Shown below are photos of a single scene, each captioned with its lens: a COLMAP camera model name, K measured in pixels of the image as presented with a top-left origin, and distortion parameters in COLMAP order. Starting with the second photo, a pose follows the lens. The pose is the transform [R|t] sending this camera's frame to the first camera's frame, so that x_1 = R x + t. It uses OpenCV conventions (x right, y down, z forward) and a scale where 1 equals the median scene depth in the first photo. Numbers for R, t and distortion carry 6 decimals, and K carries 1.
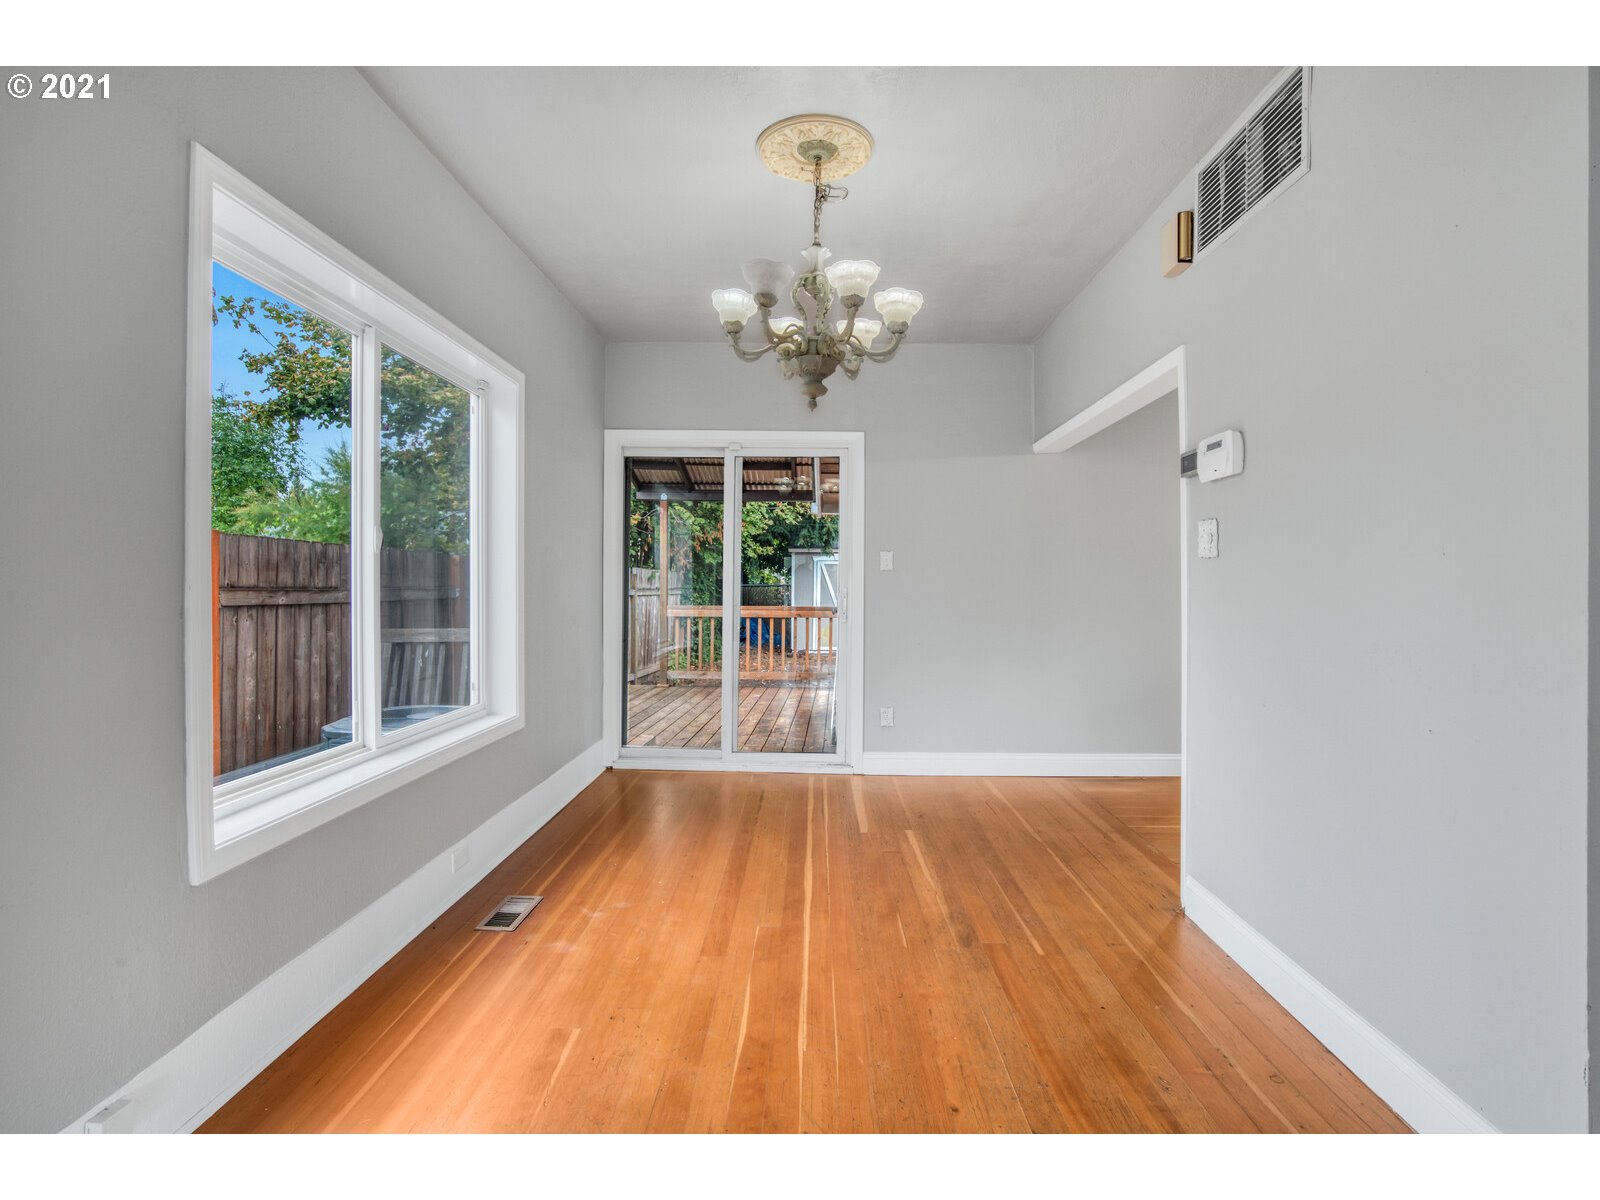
lens RADIAL K [[791.2, 0, 792.0], [0, 791.2, 590.9], [0, 0, 1]] dist [-0.033554, 0.010496]
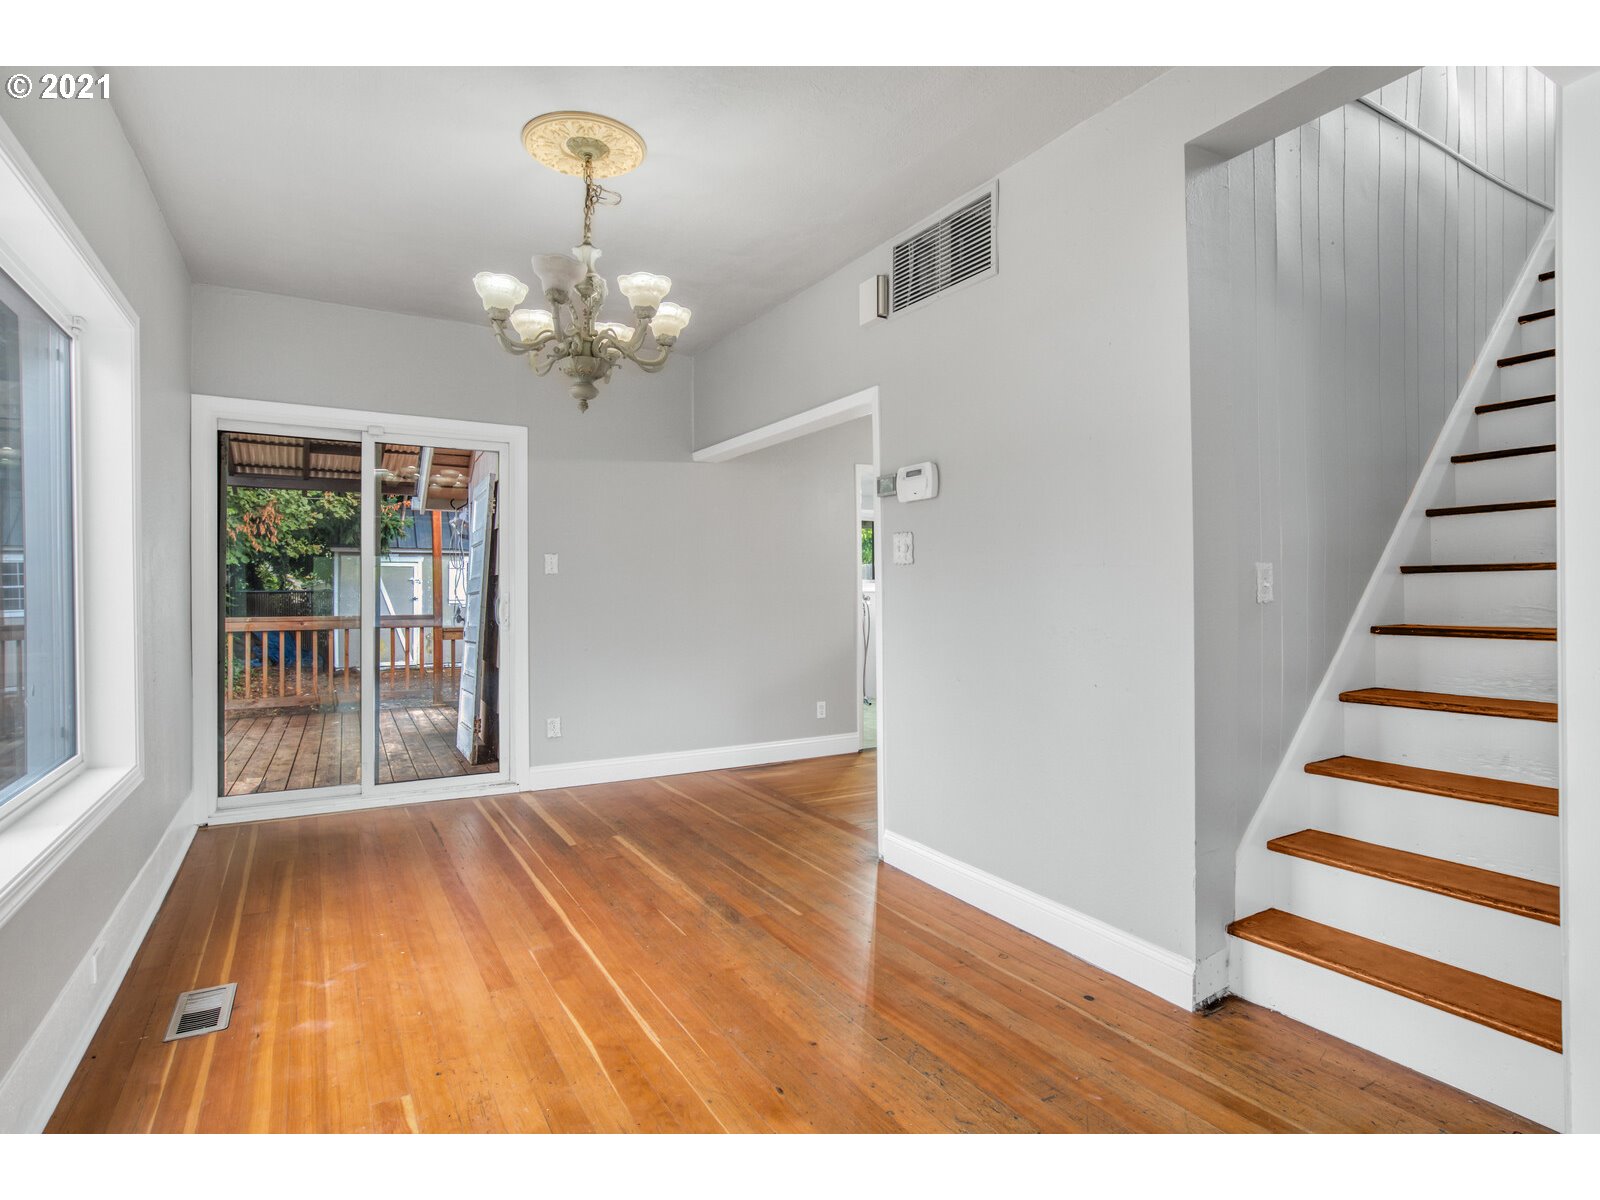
lens RADIAL K [[832.5, 0, 806.1], [0, 832.5, 592.3], [0, 0, 1]] dist [-0.023642, 0.009975]
pose [[0.850059, -0.011538, 0.526561, -0.276889], [0.013261, 0.999912, 0.000503, -0.000834], [-0.526520, 0.006556, 0.850137, -0.022162]]
